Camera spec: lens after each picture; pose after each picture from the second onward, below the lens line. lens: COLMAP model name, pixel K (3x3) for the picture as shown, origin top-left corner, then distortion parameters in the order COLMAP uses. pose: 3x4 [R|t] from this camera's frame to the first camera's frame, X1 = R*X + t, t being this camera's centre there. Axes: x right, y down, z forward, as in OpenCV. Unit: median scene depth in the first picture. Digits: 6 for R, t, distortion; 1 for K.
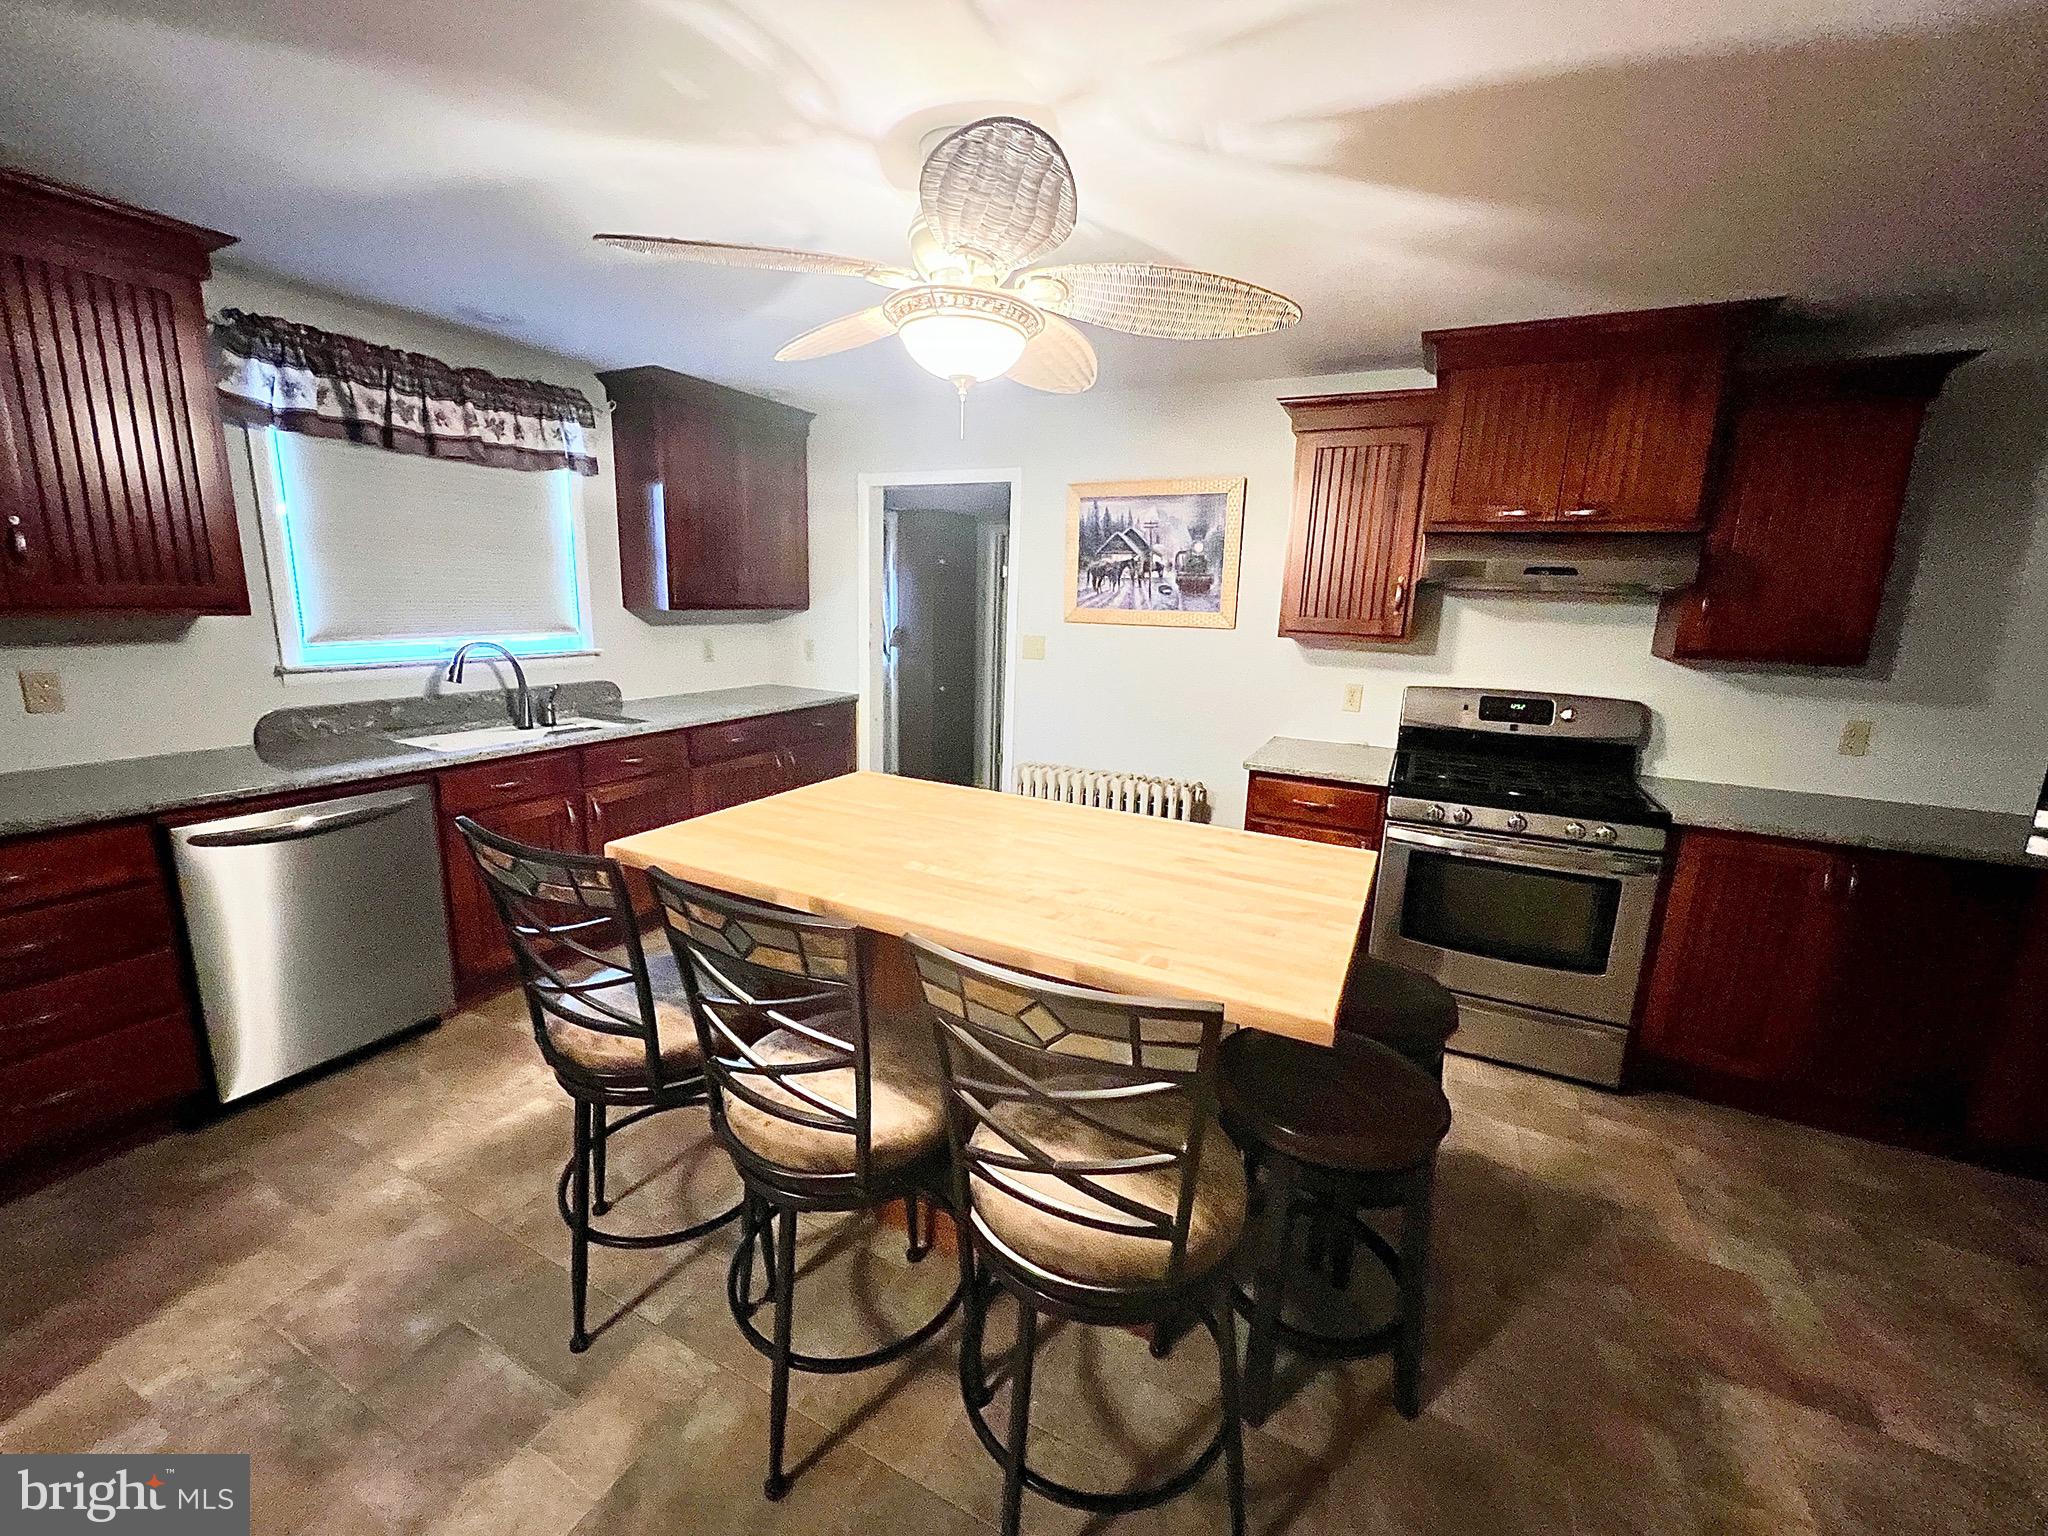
lens RADIAL K [[820.1, 0, 1015.3], [0, 820.1, 759.3], [0, 0, 1]] dist [-0.003413, 0.000809]
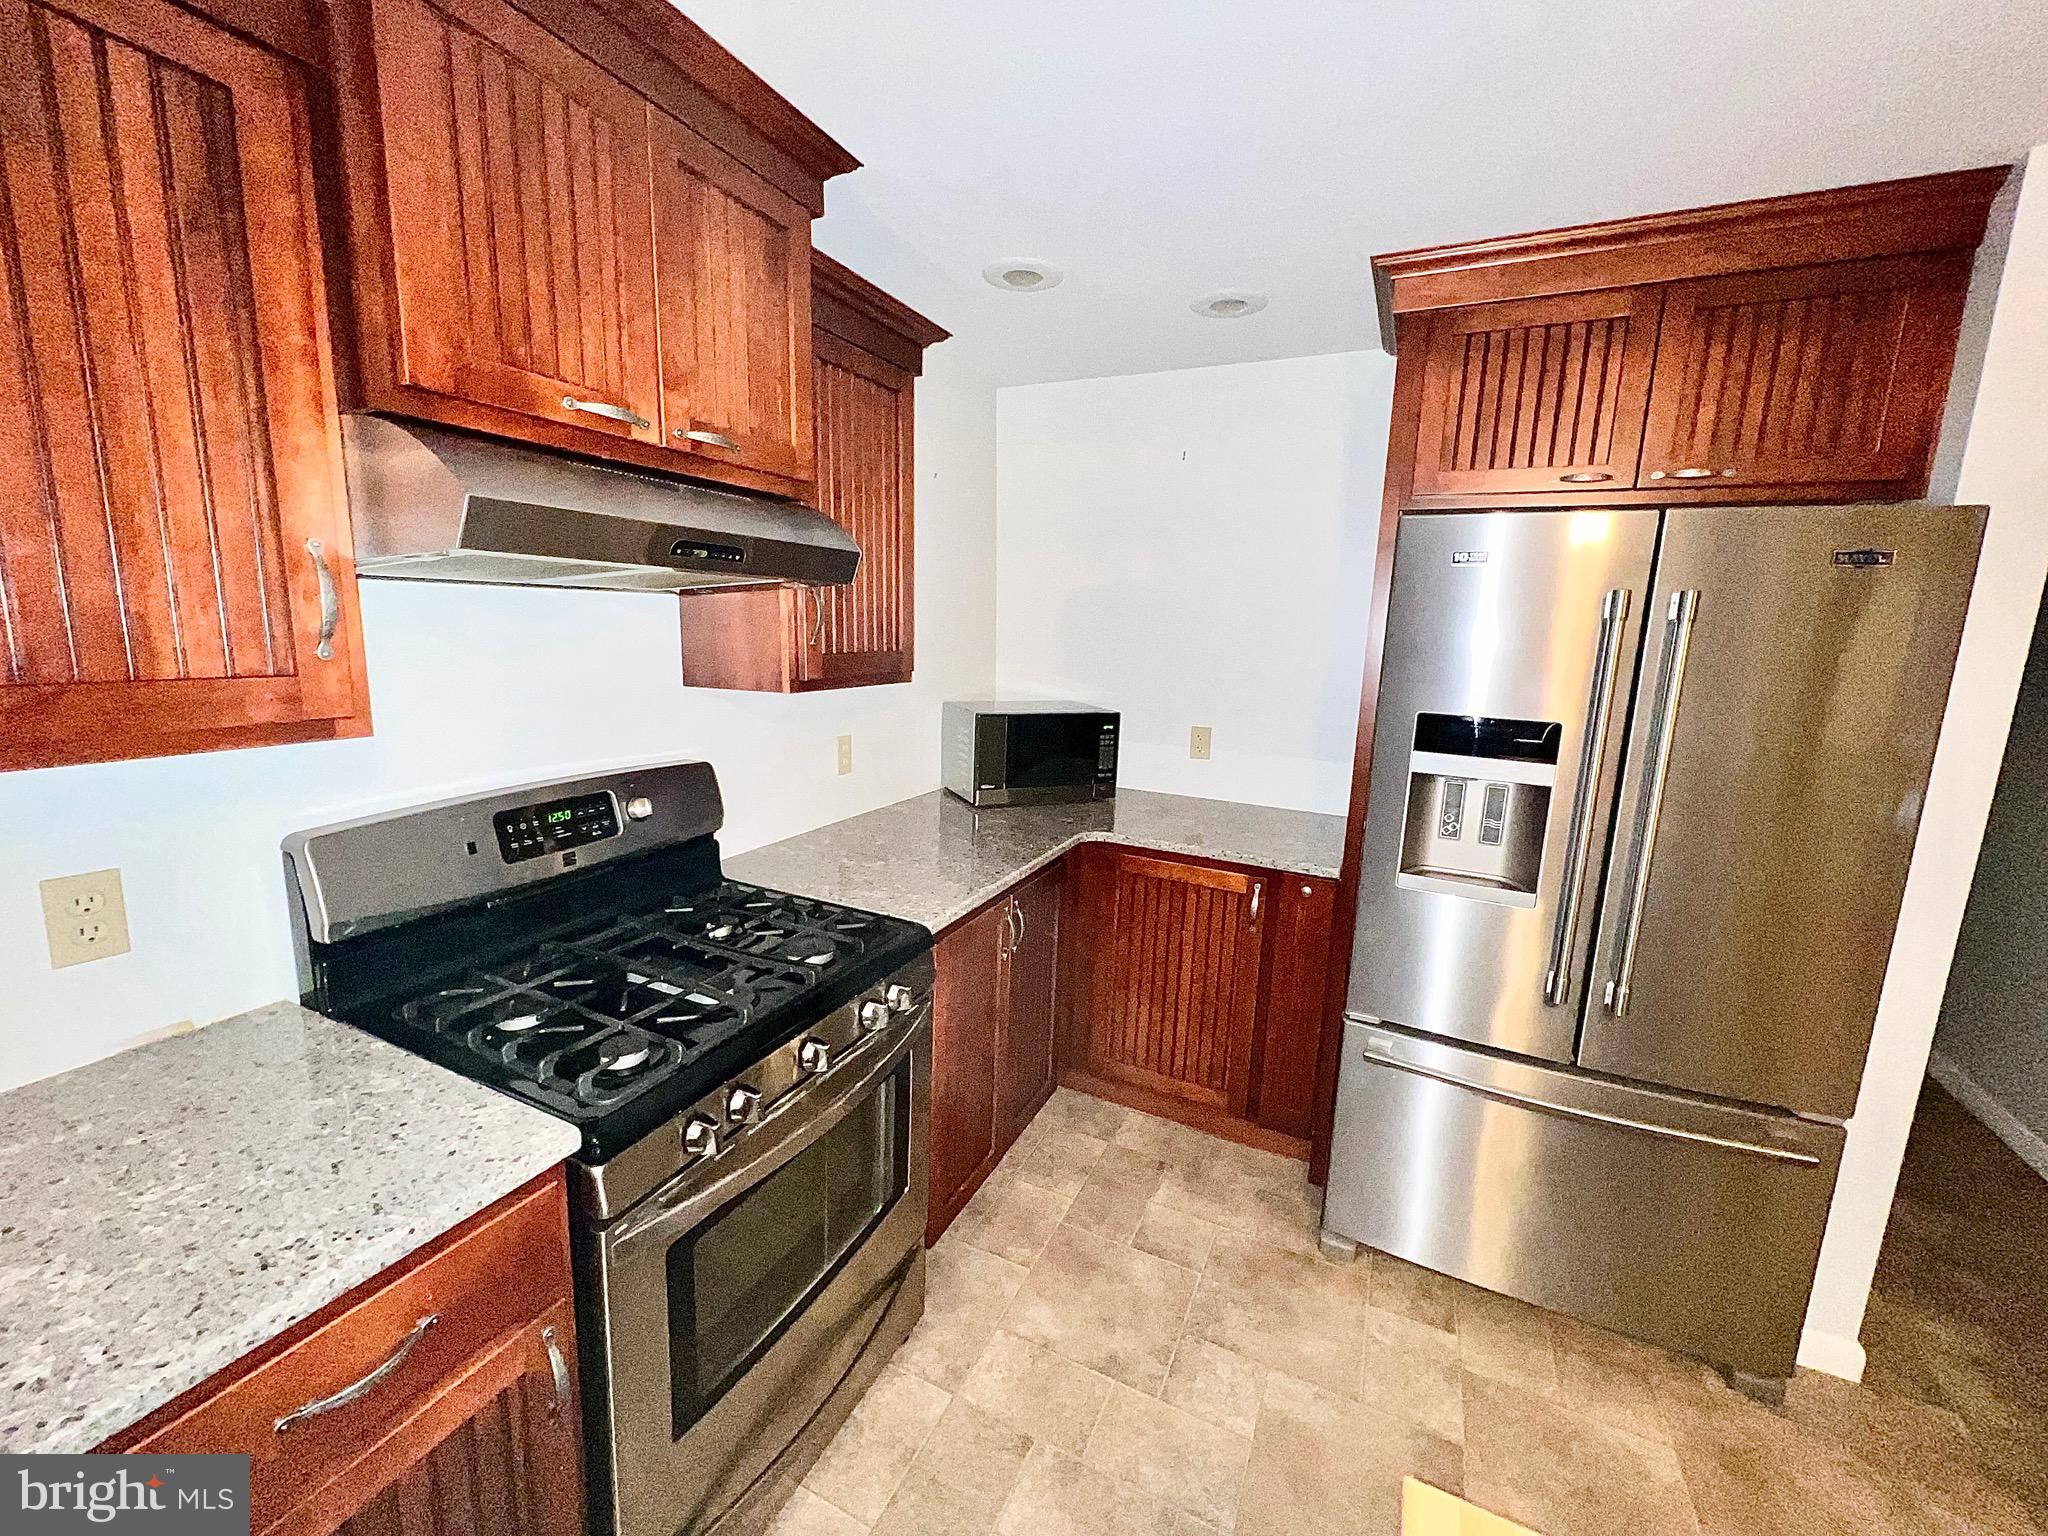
lens RADIAL K [[820.1, 0, 1017.2], [0, 820.1, 758.4], [0, 0, 1]] dist [-0.003413, 0.000809]
pose [[-0.017177, -0.201249, 0.979389, 0.135978], [0.167072, 0.965185, 0.201261, -0.161062], [-0.985795, 0.167085, 0.017044, 0.752646]]
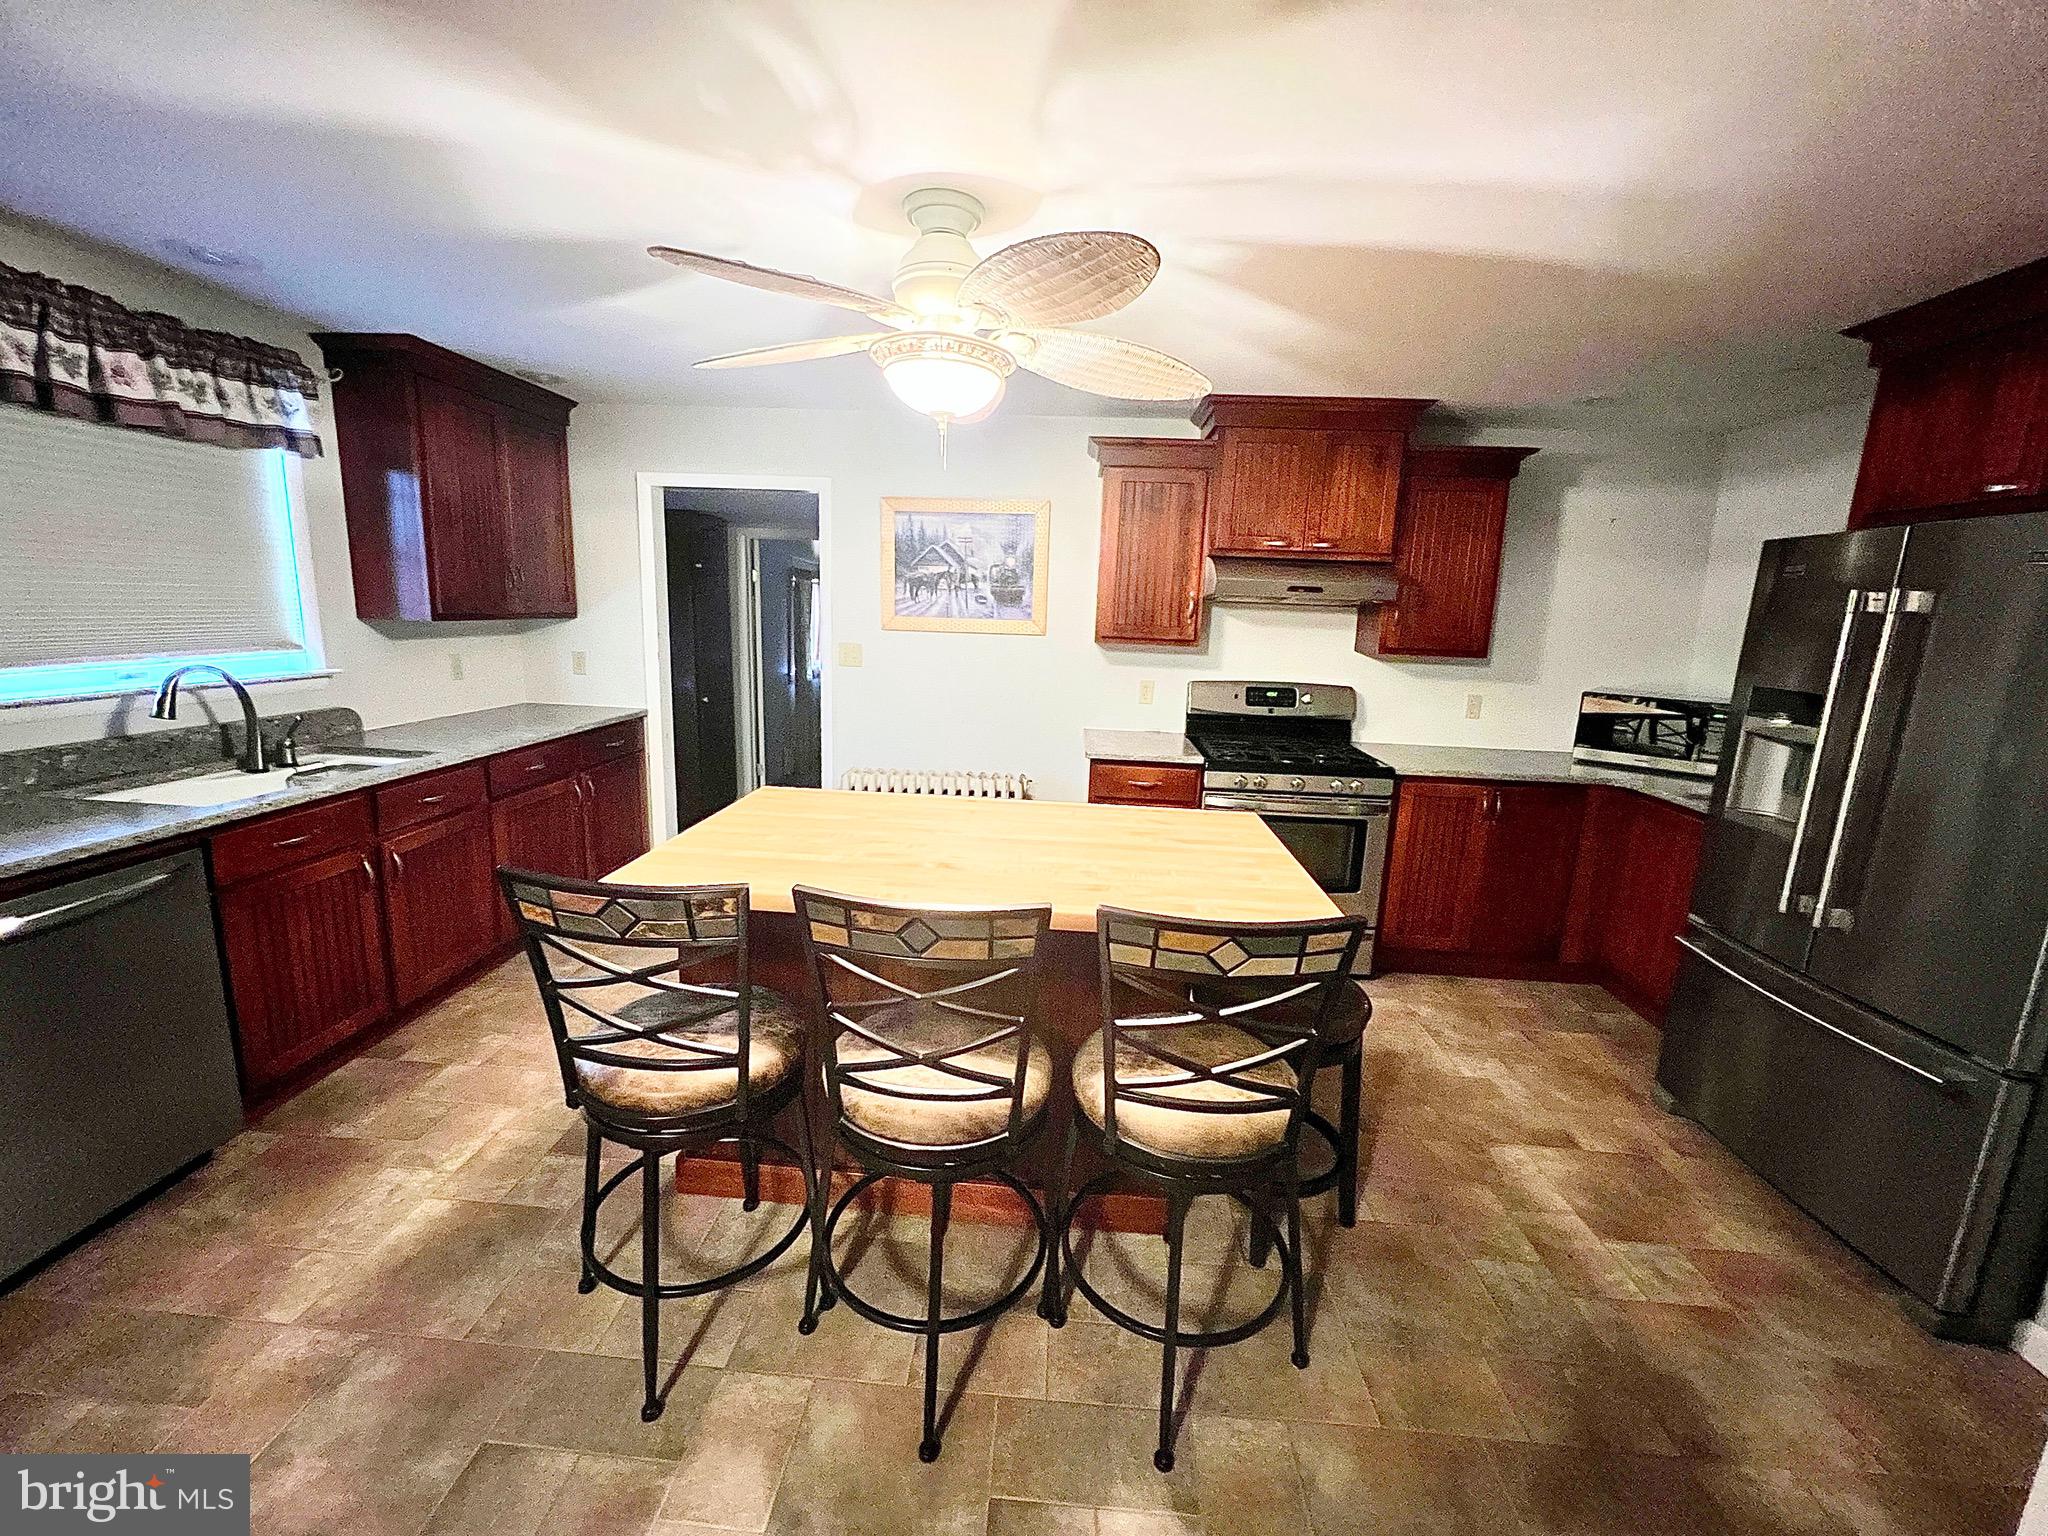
lens RADIAL K [[820.1, 0, 1016.1], [0, 820.1, 759.2], [0, 0, 1]] dist [-0.003413, 0.000809]
pose [[0.920872, -0.071004, 0.383344, -0.261403], [0.071466, 0.997358, 0.013056, -0.008885], [-0.383258, 0.015373, 0.923513, -0.022605]]
